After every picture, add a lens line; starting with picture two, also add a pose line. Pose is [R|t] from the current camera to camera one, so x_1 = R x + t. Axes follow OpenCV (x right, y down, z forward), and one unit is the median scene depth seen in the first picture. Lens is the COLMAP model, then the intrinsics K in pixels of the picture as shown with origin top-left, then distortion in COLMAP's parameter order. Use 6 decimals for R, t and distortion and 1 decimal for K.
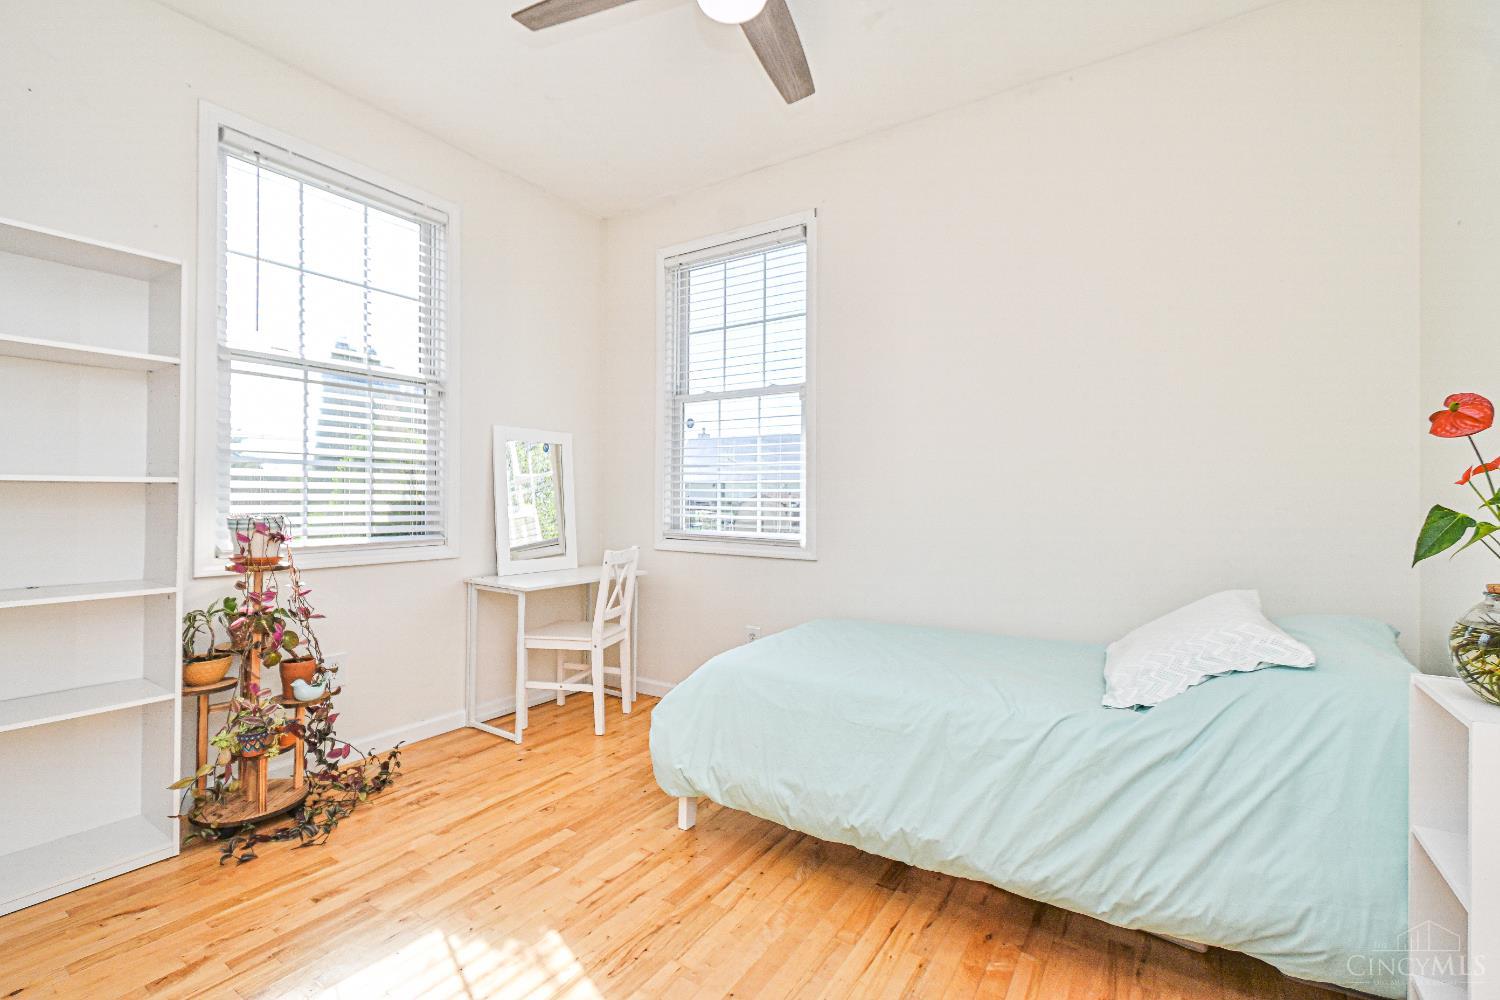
lens RADIAL K [[658.7, 0, 745.1], [0, 658.7, 497.7], [0, 0, 1]] dist [0.003996, -0.002121]
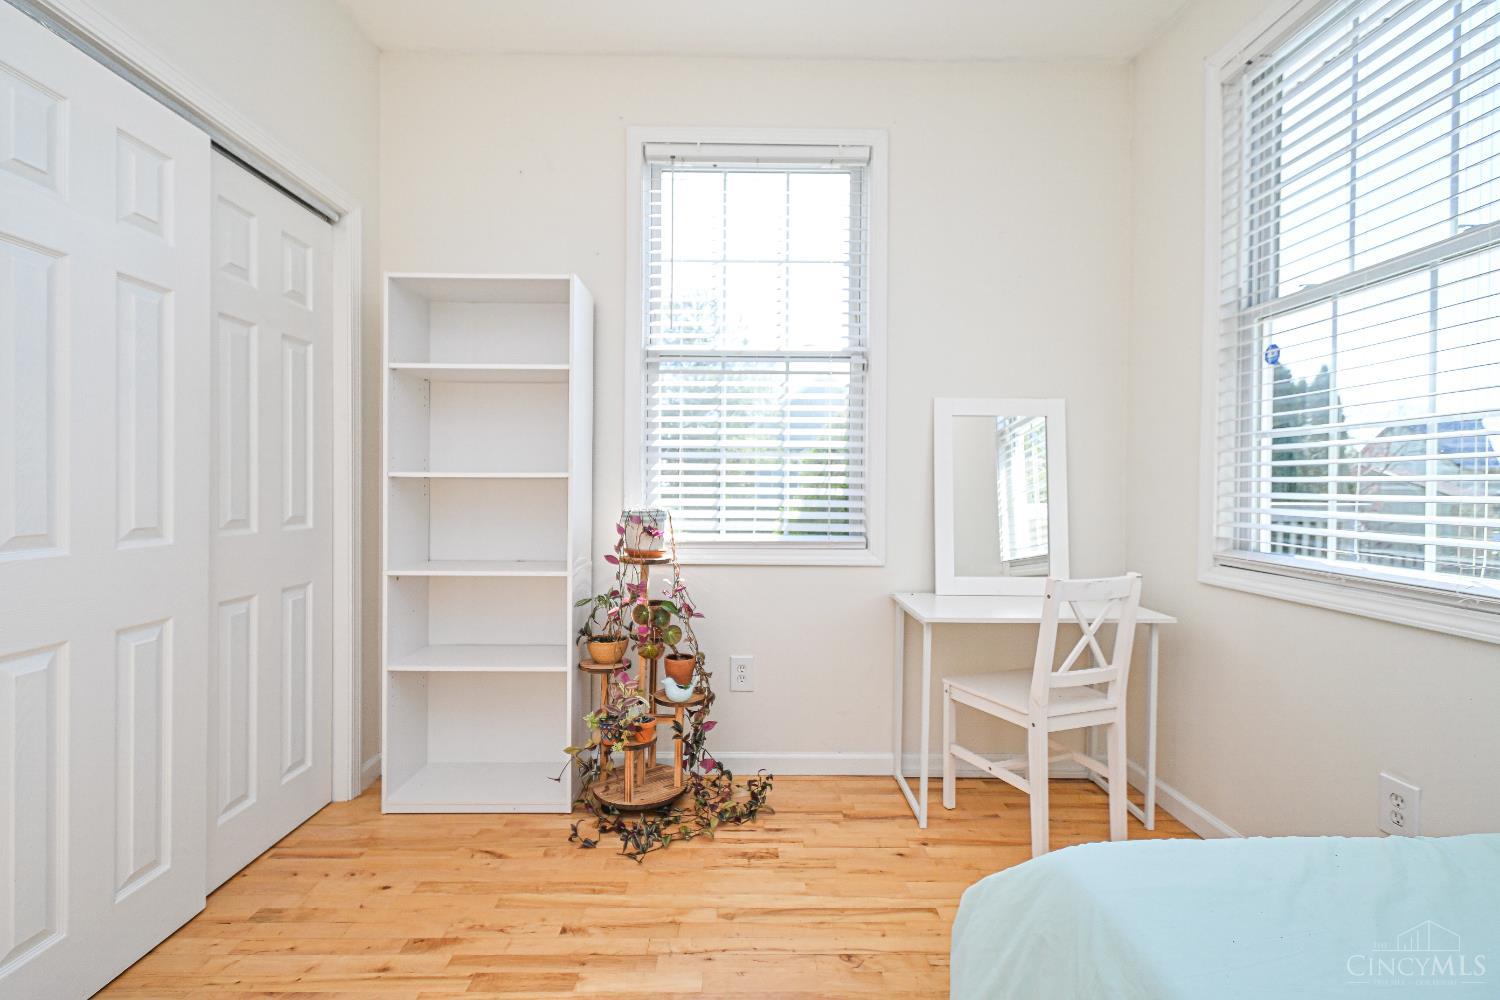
lens RADIAL K [[658.7, 0, 750.3], [0, 658.7, 495.1], [0, 0, 1]] dist [0.003996, -0.002121]
pose [[0.559753, 0.007598, -0.828625, 0.180028], [-0.002592, 0.999969, 0.007418, -0.001730], [0.828655, -0.002004, 0.559755, 0.506439]]
